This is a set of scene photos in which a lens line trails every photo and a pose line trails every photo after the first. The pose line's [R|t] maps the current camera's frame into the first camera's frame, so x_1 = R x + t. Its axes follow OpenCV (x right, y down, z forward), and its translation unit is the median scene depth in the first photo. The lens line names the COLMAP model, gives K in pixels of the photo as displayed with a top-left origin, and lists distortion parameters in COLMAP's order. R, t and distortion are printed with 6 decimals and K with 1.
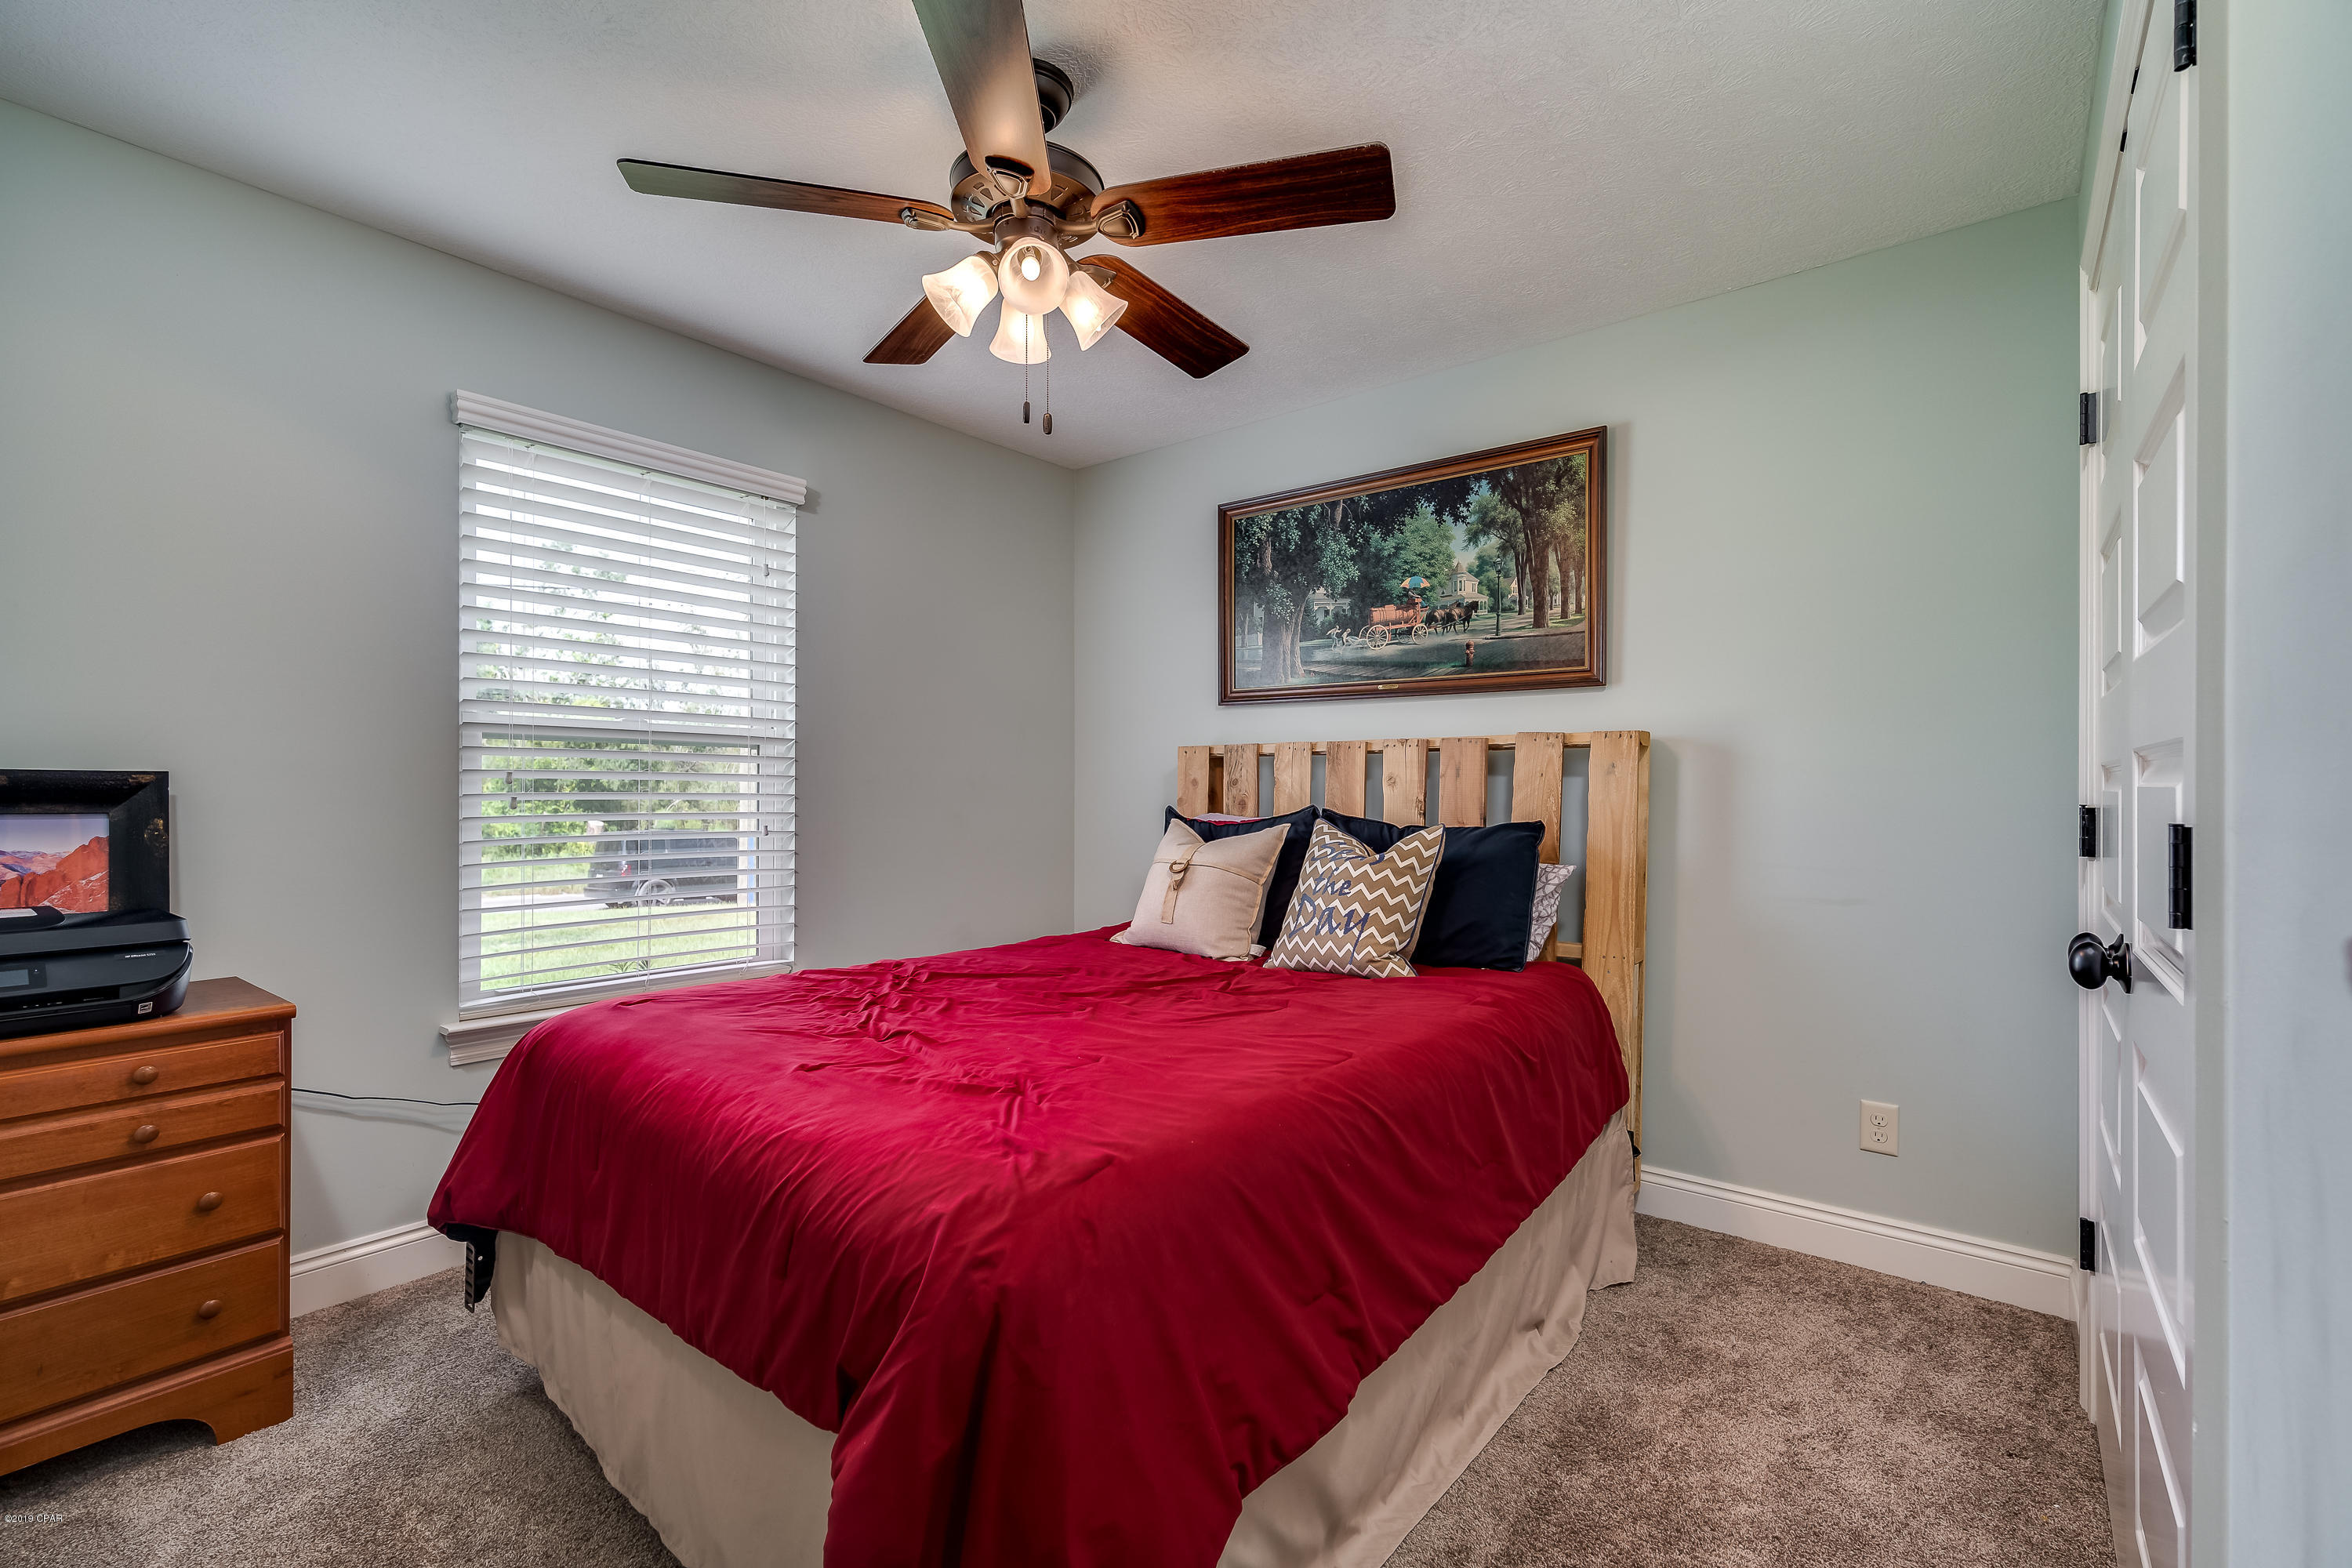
lens RADIAL K [[1013.8, 0, 1176.0], [0, 1013.8, 784.0], [0, 0, 1]] dist [0.004017, 0.000574]
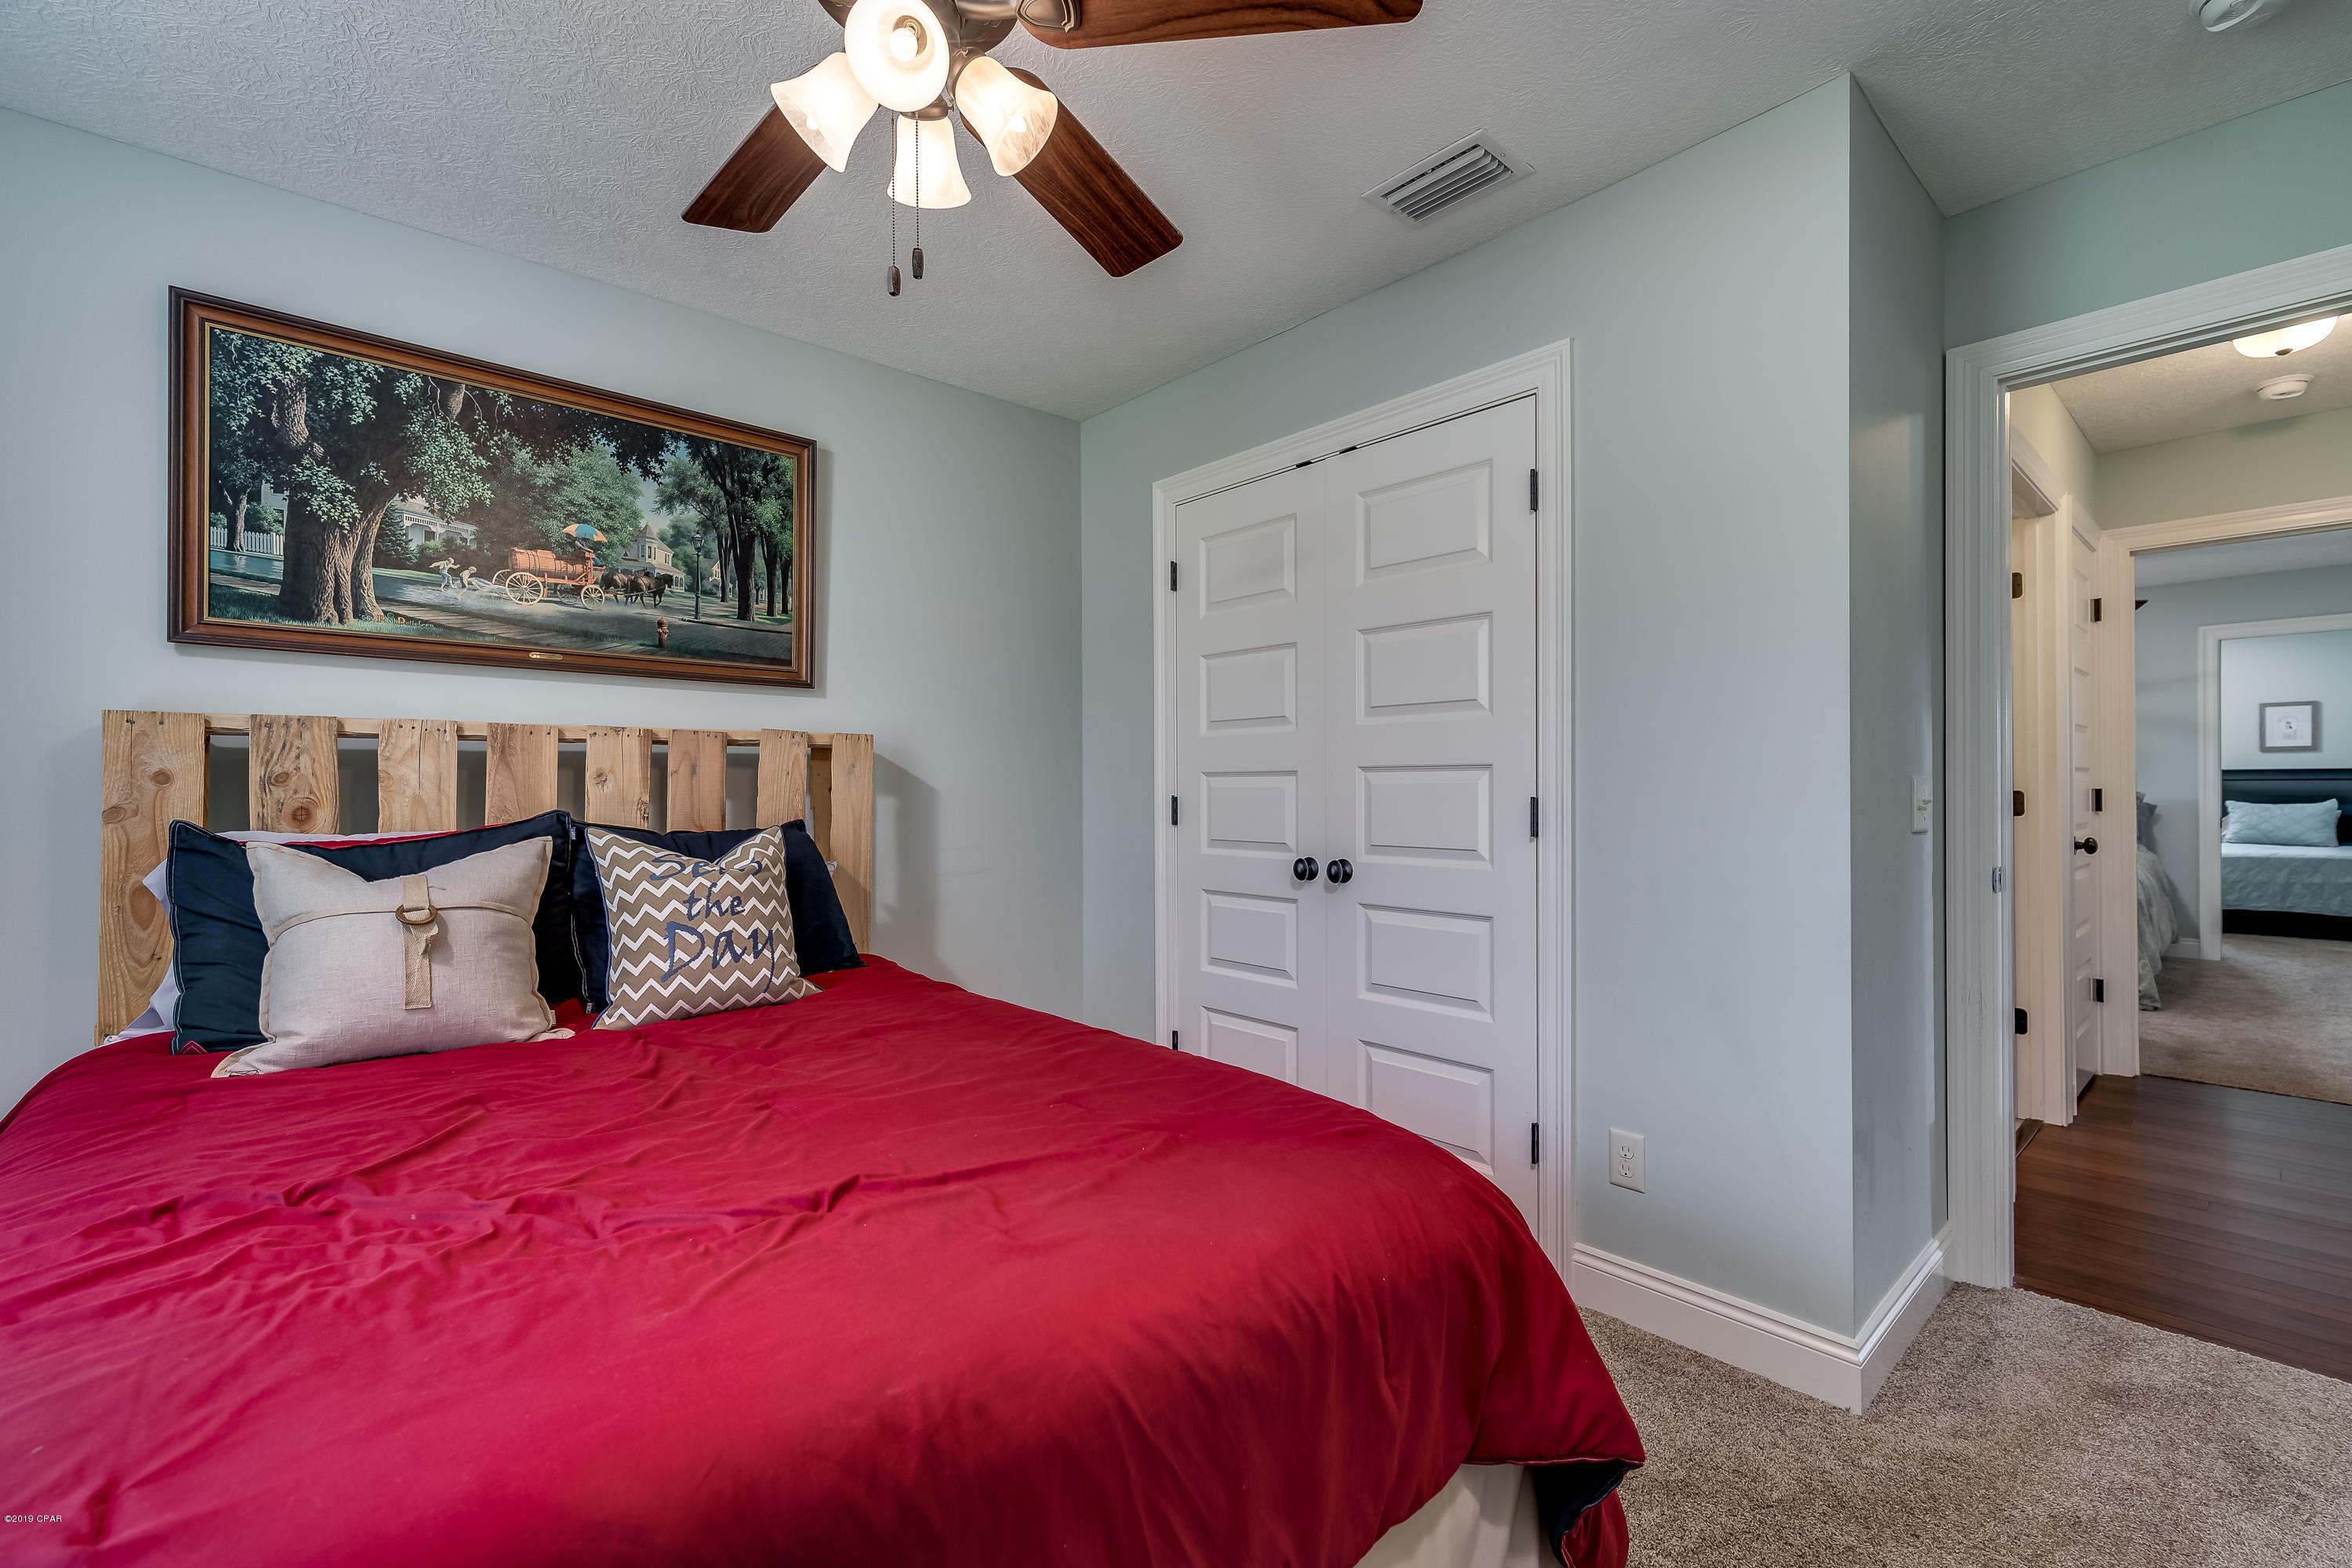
lens RADIAL K [[1013.8, 0, 1176.0], [0, 1013.8, 784.0], [0, 0, 1]] dist [0.004017, 0.000574]
pose [[0.165090, 0.002006, 0.986276, -0.497773], [-0.000917, 0.999998, -0.001881, 0.002646], [-0.986278, -0.000594, 0.165091, 0.417769]]
